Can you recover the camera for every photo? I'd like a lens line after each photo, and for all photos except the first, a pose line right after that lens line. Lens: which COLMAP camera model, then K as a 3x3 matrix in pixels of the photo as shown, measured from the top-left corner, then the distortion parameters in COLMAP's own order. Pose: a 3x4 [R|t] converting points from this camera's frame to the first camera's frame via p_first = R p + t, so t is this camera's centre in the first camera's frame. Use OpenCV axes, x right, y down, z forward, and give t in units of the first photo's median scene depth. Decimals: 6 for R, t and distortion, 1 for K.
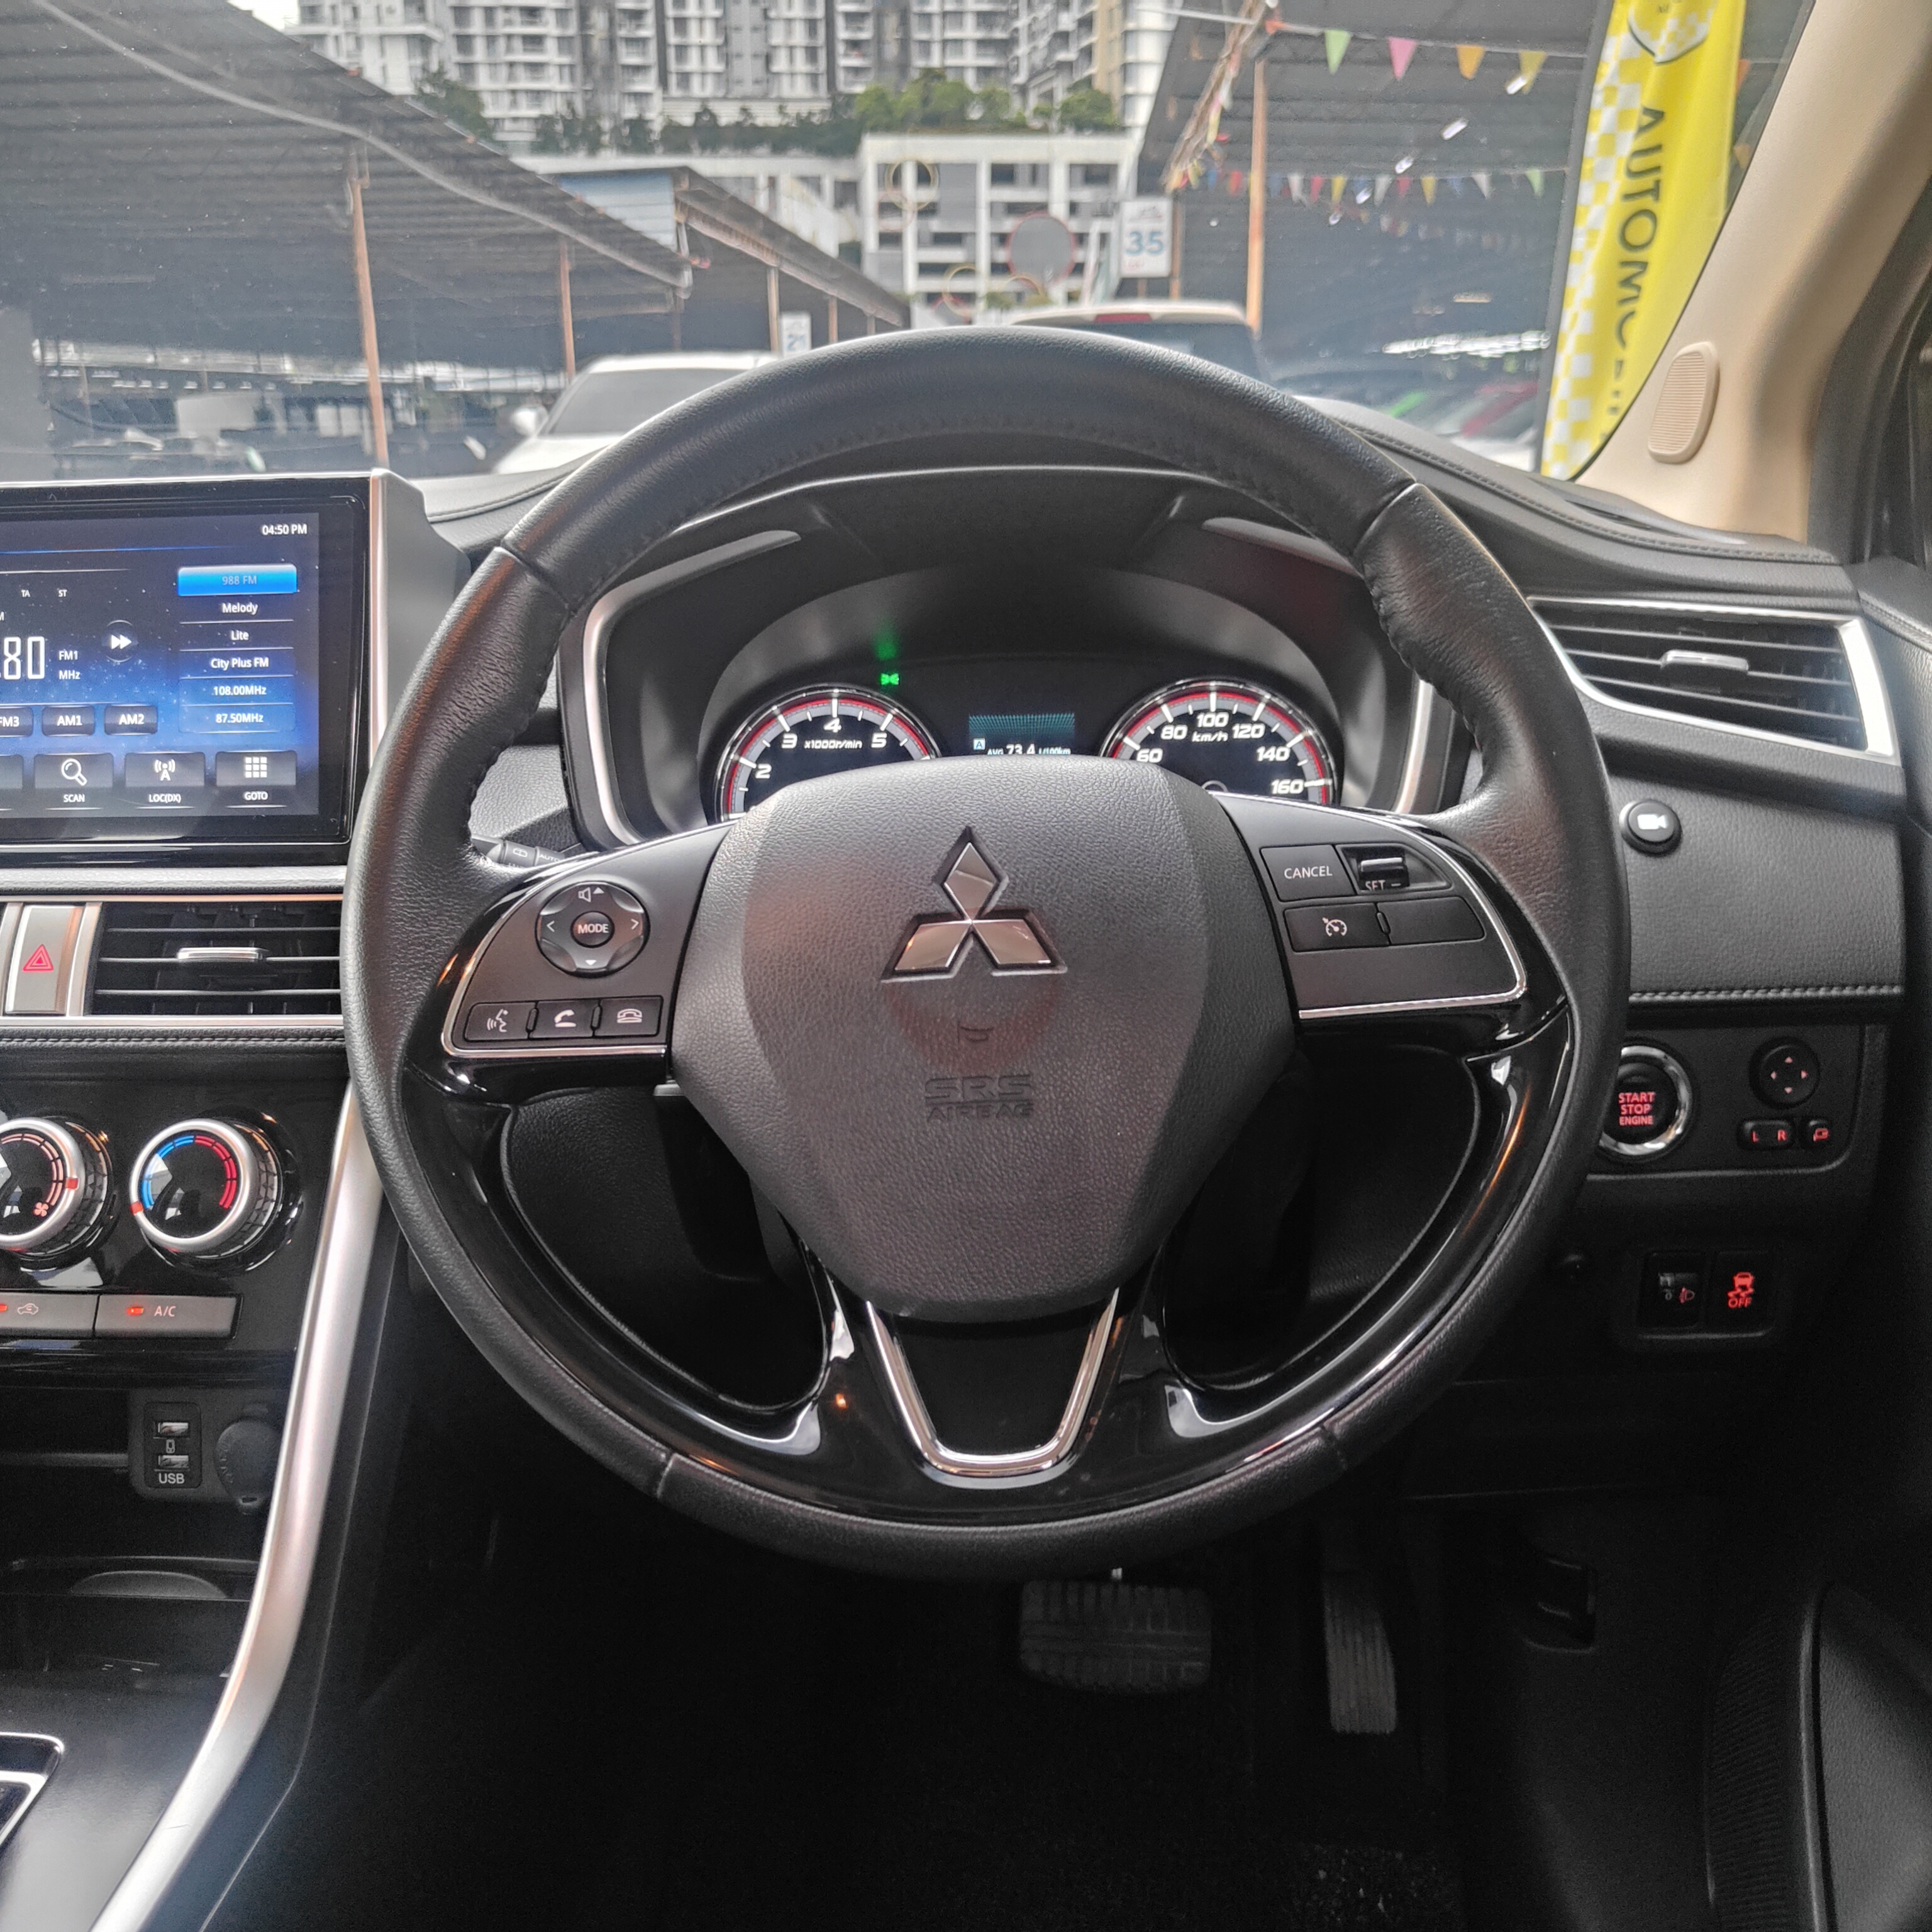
lens RADIAL K [[1811.5, 0, 974.2], [0, 1811.5, 969.9], [0, 0, 1]] dist [0.001614, 0.000000]
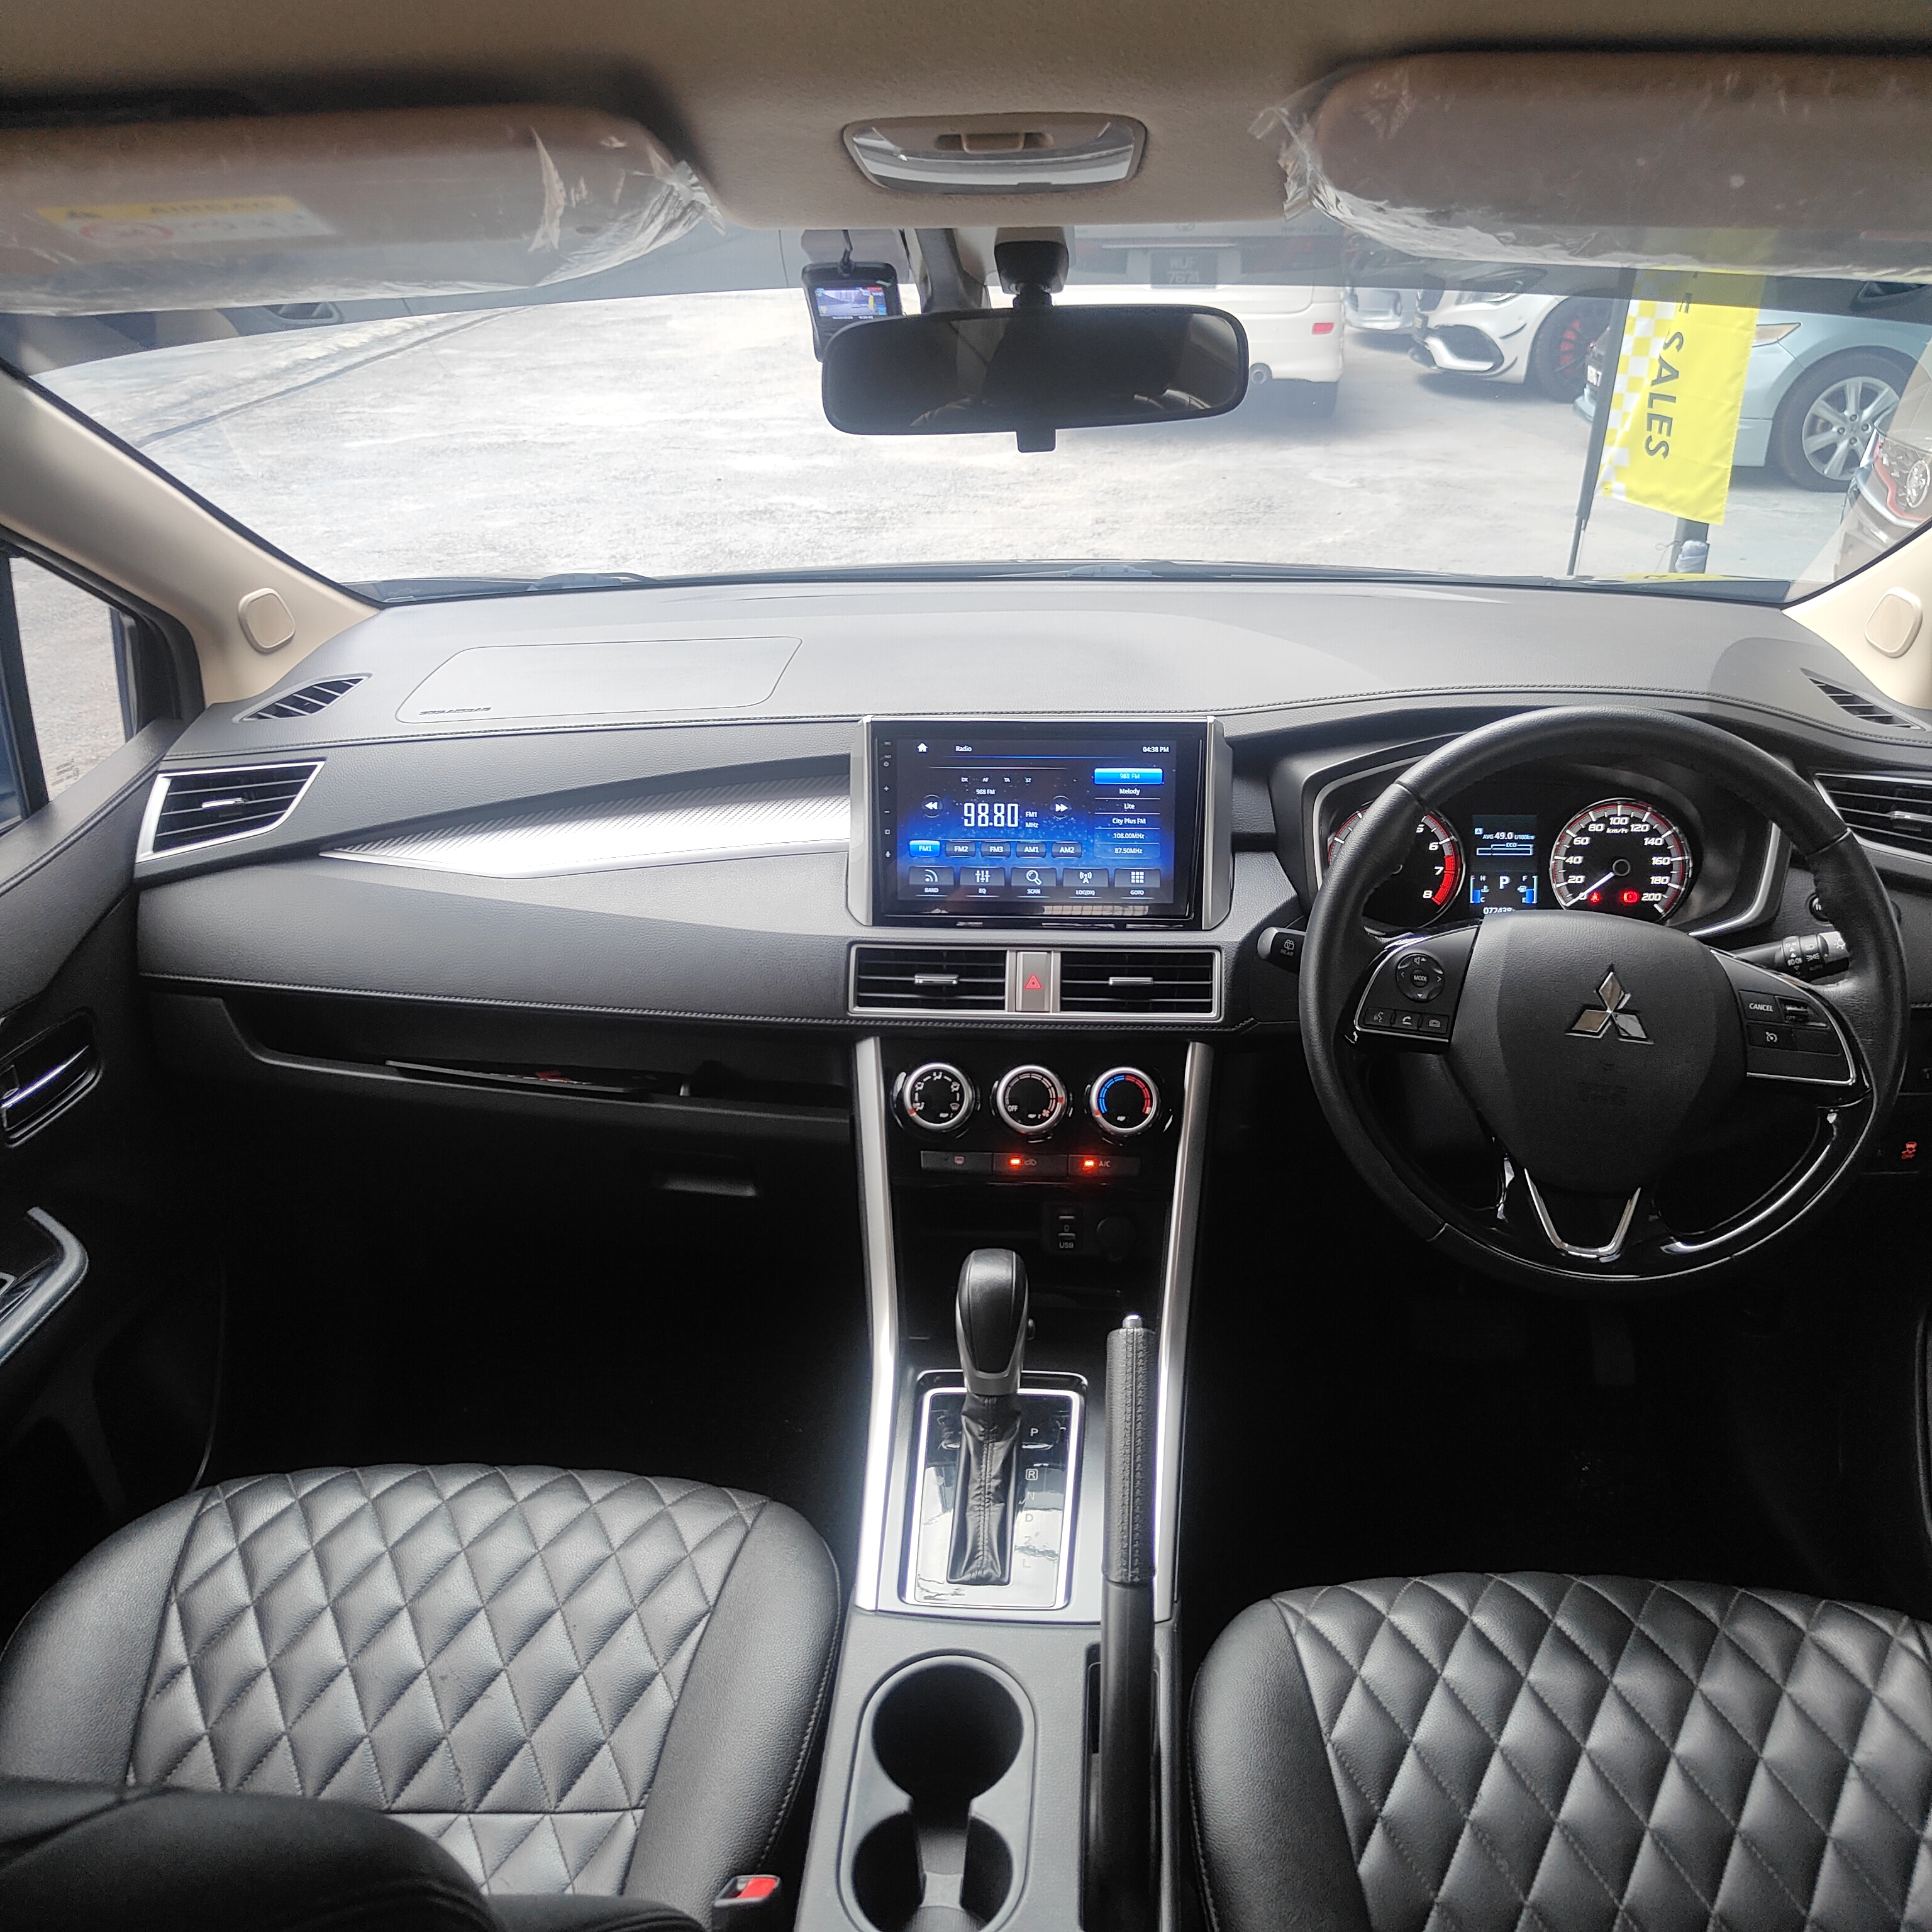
lens RADIAL K [[1811.5, 0, 969.5], [0, 1811.5, 956.0], [0, 0, 1]] dist [0.001614, 0.000000]
pose [[0.999990, 0.003276, -0.002996, -0.475025], [-0.002817, 0.989841, 0.142148, -0.249773], [0.003431, -0.142138, 0.989841, -0.722347]]
